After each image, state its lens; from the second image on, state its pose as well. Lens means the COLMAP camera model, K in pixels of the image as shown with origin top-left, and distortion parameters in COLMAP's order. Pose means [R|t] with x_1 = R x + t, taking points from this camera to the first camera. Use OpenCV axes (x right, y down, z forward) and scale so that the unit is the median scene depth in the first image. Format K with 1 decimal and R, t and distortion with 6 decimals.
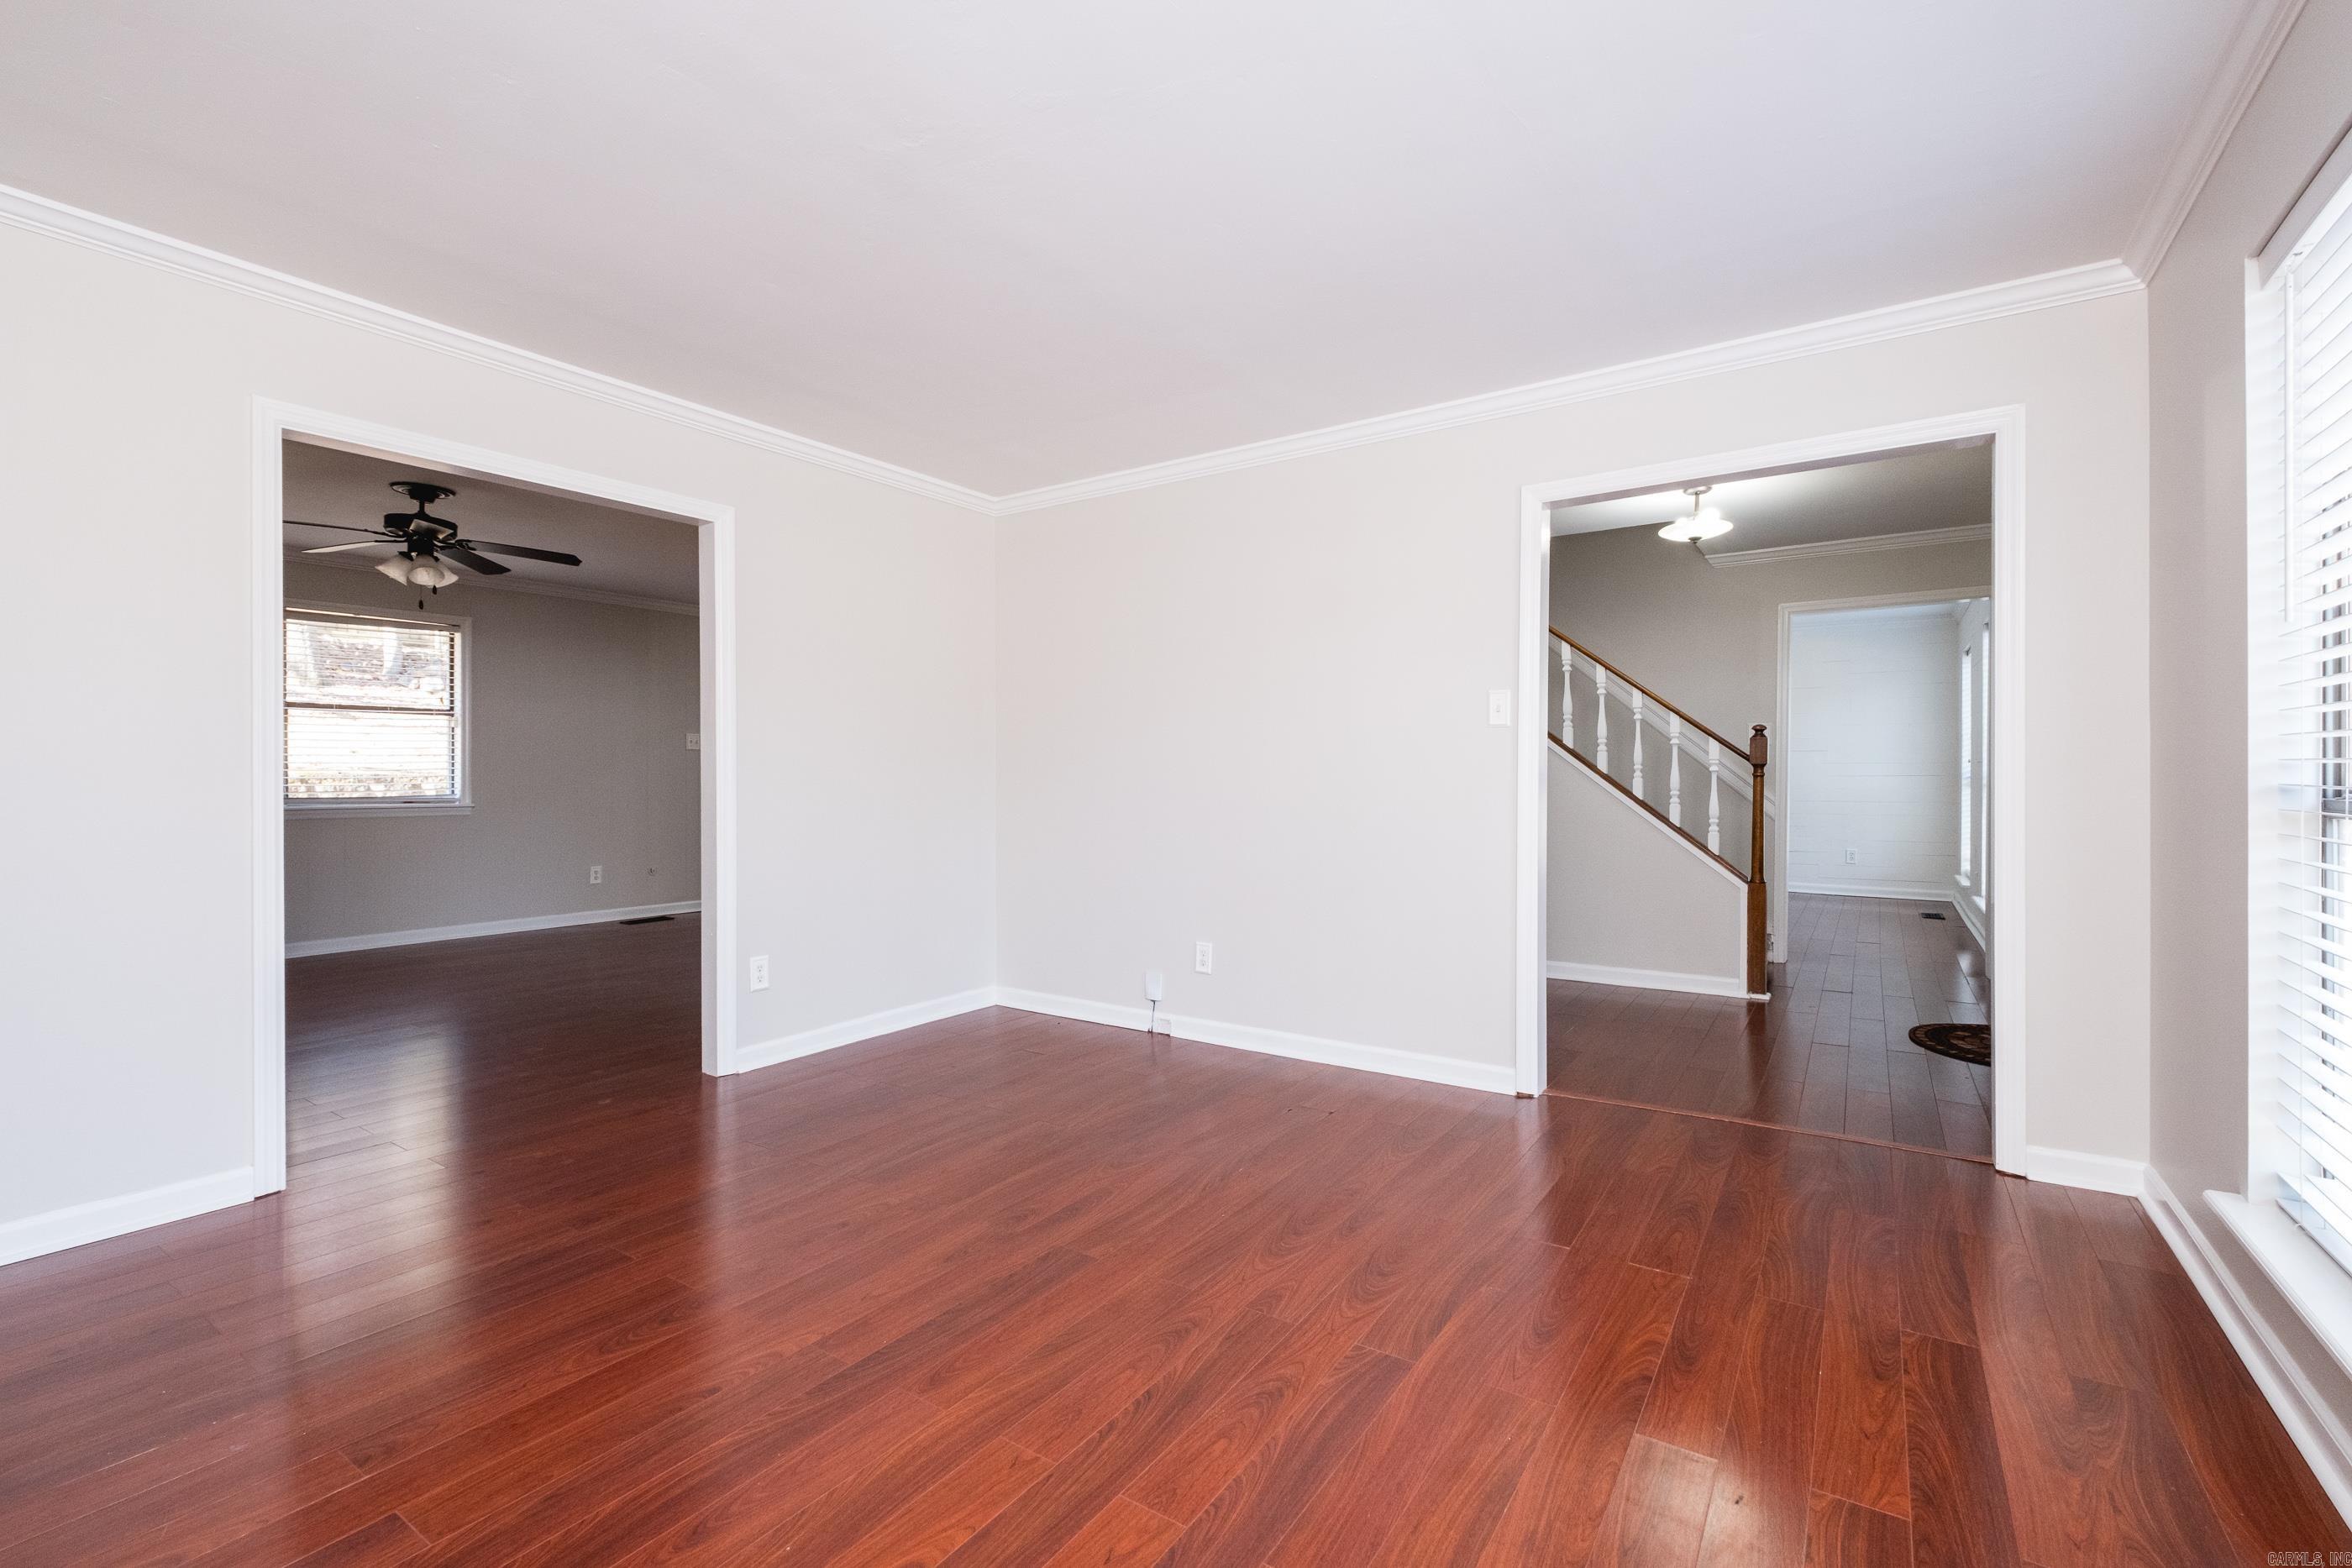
lens RADIAL K [[1022.0, 0, 1182.5], [0, 1022.0, 782.9], [0, 0, 1]] dist [-0.000091, -0.000630]
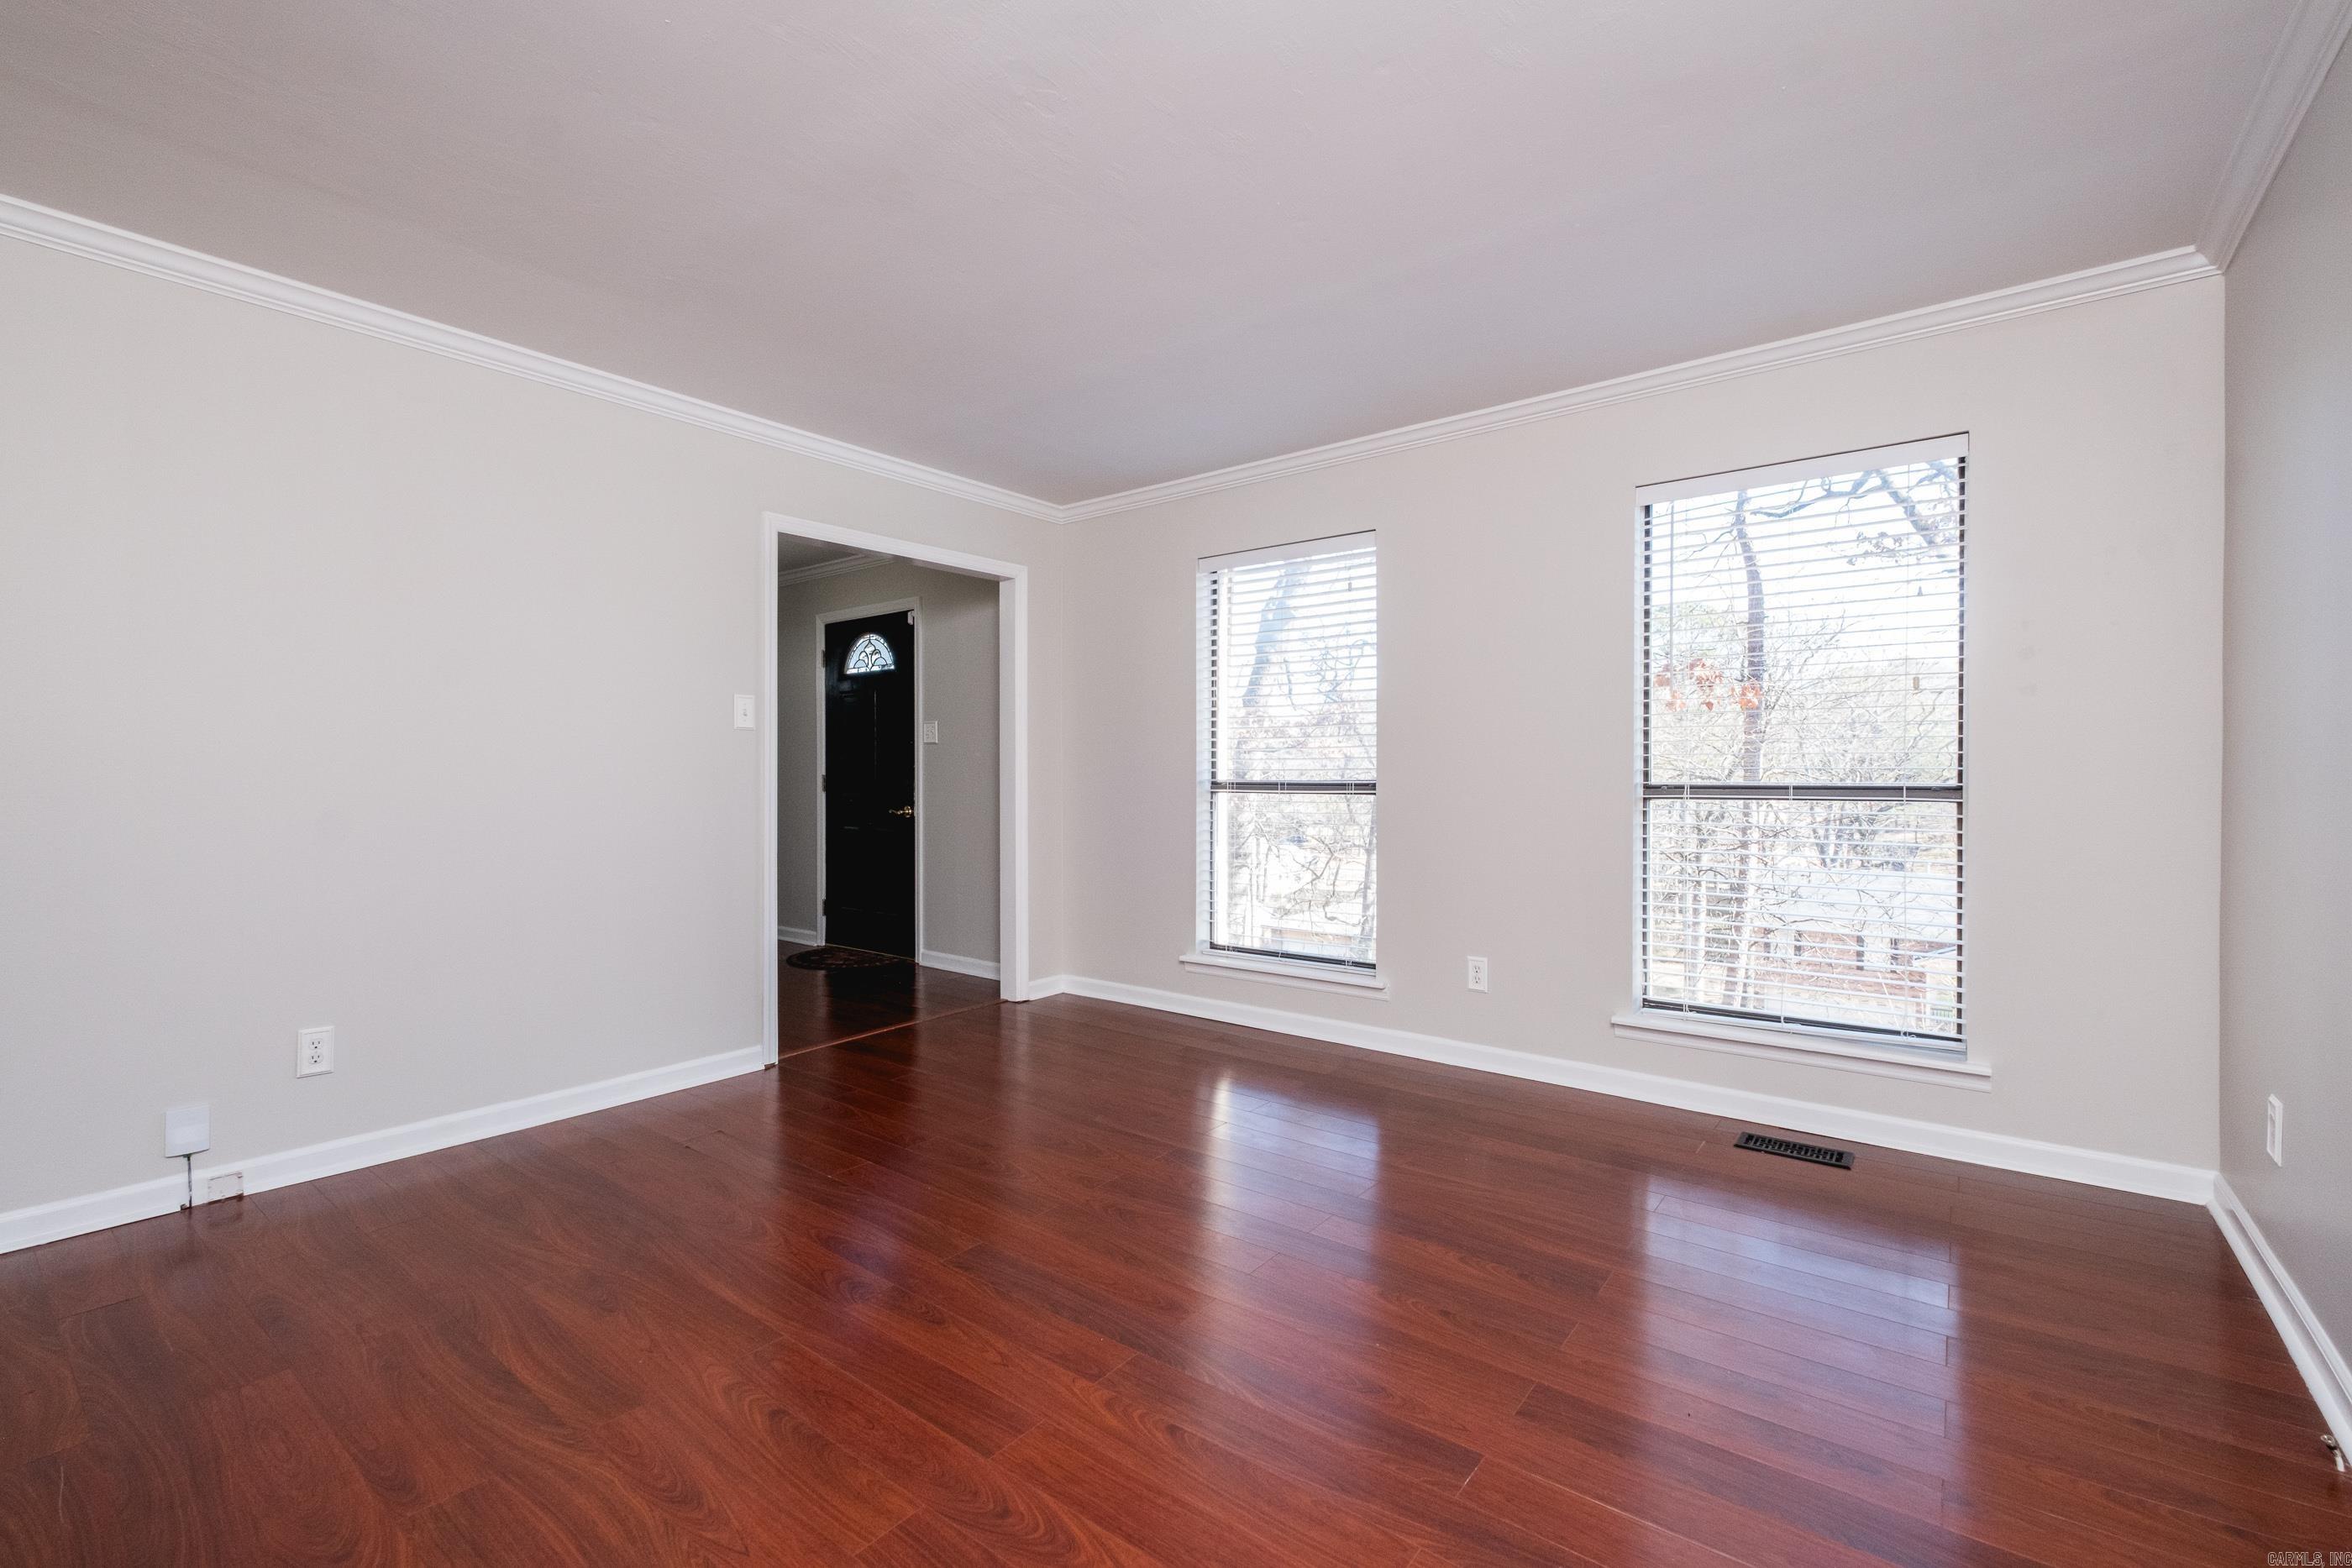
lens RADIAL K [[1022.0, 0, 1182.5], [0, 1022.0, 782.9], [0, 0, 1]] dist [-0.000091, -0.000630]
pose [[0.055387, -0.004002, 0.998457, -0.818313], [0.005902, 0.999976, 0.003681, -0.000085], [-0.998448, 0.005689, 0.055409, 0.550788]]
